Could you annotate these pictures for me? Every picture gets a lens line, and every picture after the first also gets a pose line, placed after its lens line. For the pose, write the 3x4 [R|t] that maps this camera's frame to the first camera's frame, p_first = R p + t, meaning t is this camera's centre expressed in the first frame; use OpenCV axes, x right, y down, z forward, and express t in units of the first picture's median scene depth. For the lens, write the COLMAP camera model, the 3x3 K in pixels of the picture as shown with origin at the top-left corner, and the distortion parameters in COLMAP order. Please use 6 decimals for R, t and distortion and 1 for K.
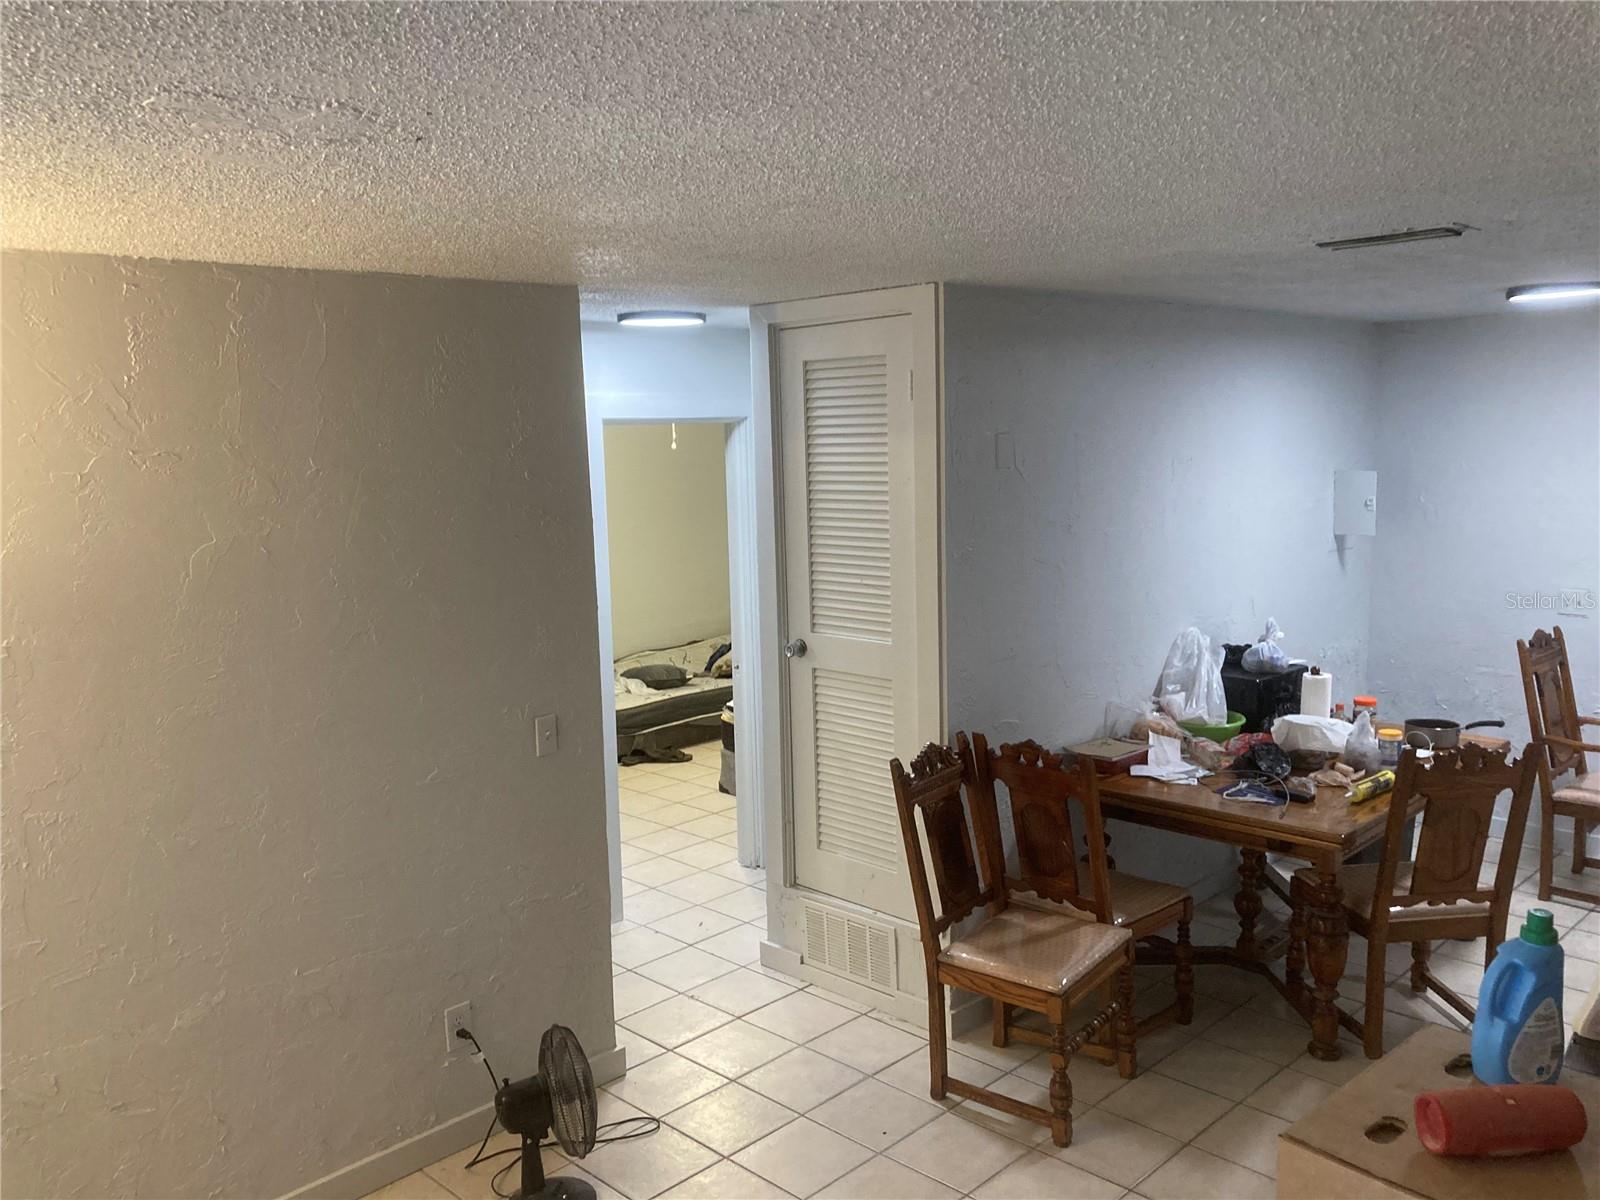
lens RADIAL K [[1316.1, 0, 800.5], [0, 1316.1, 604.6], [0, 0, 1]] dist [0.028177, -0.010167]
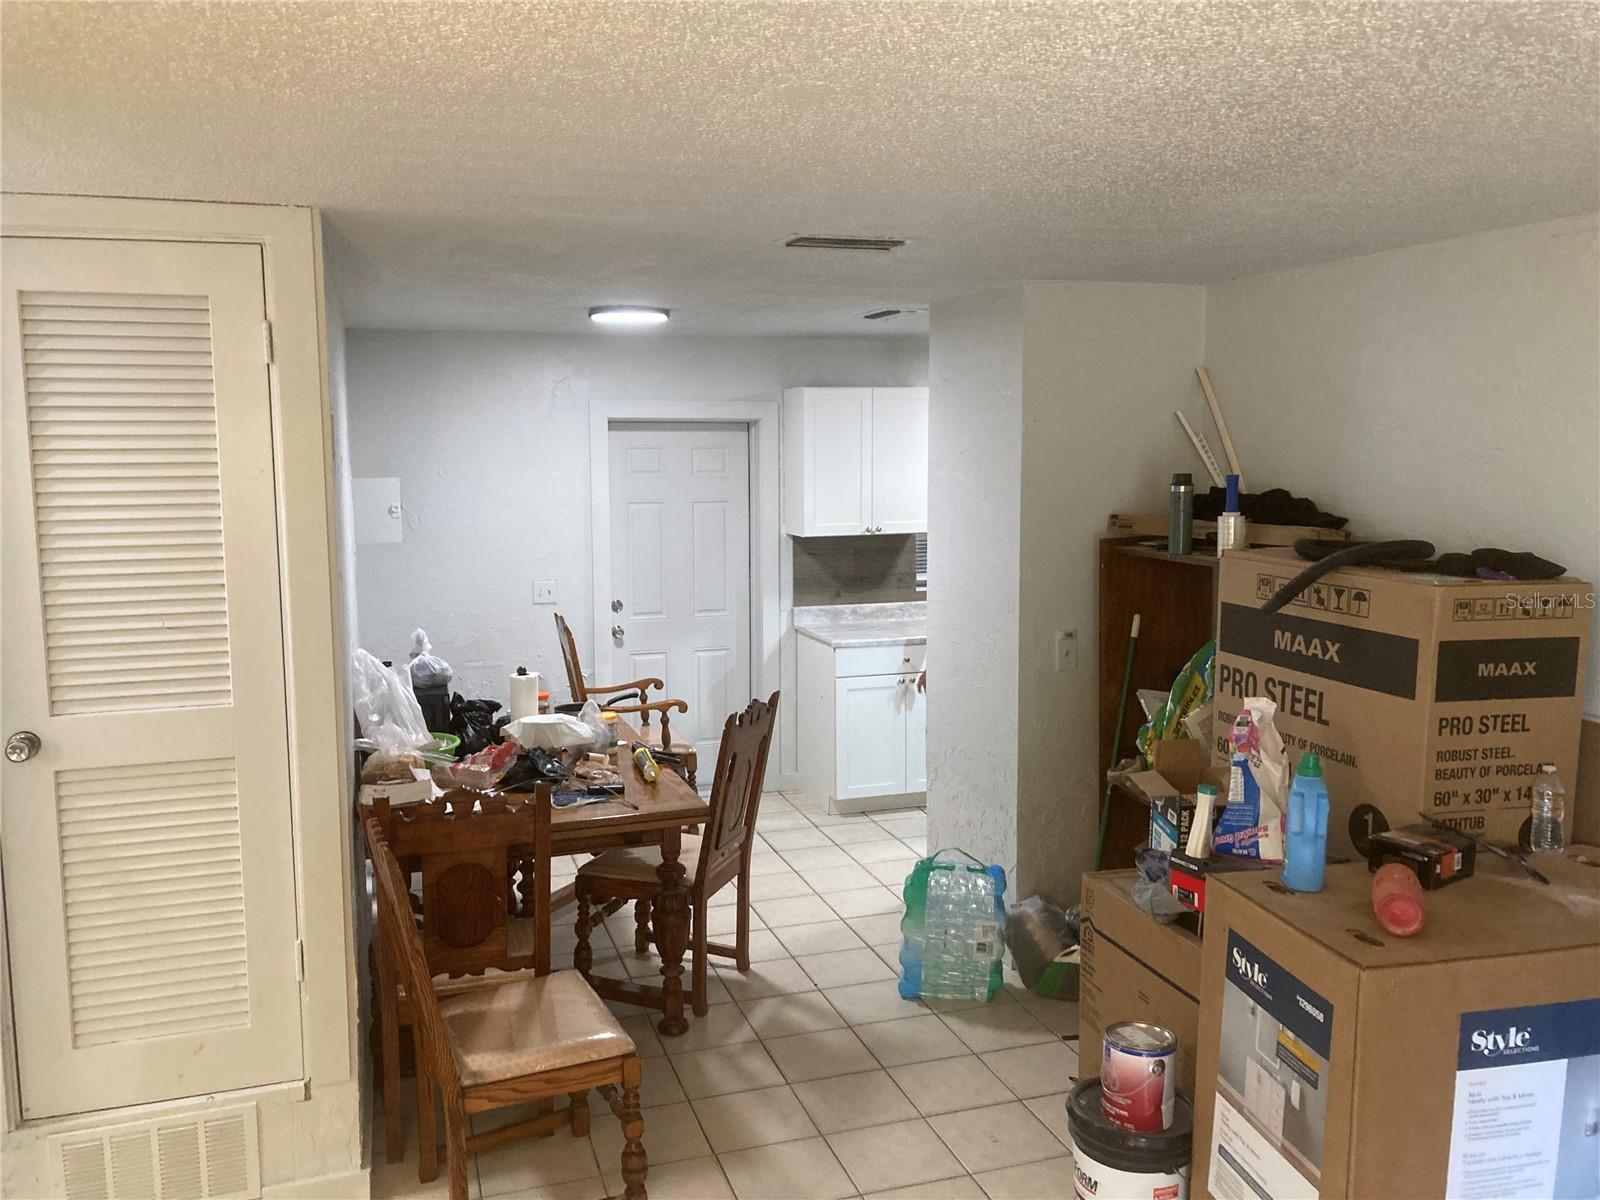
lens RADIAL K [[1316.1, 0, 800.6], [0, 1316.1, 597.4], [0, 0, 1]] dist [0.028177, -0.010167]
pose [[0.452120, -0.086012, 0.887800, -0.398949], [0.114847, 0.992668, 0.037685, -0.018488], [-0.884532, 0.084923, 0.458683, 0.378254]]
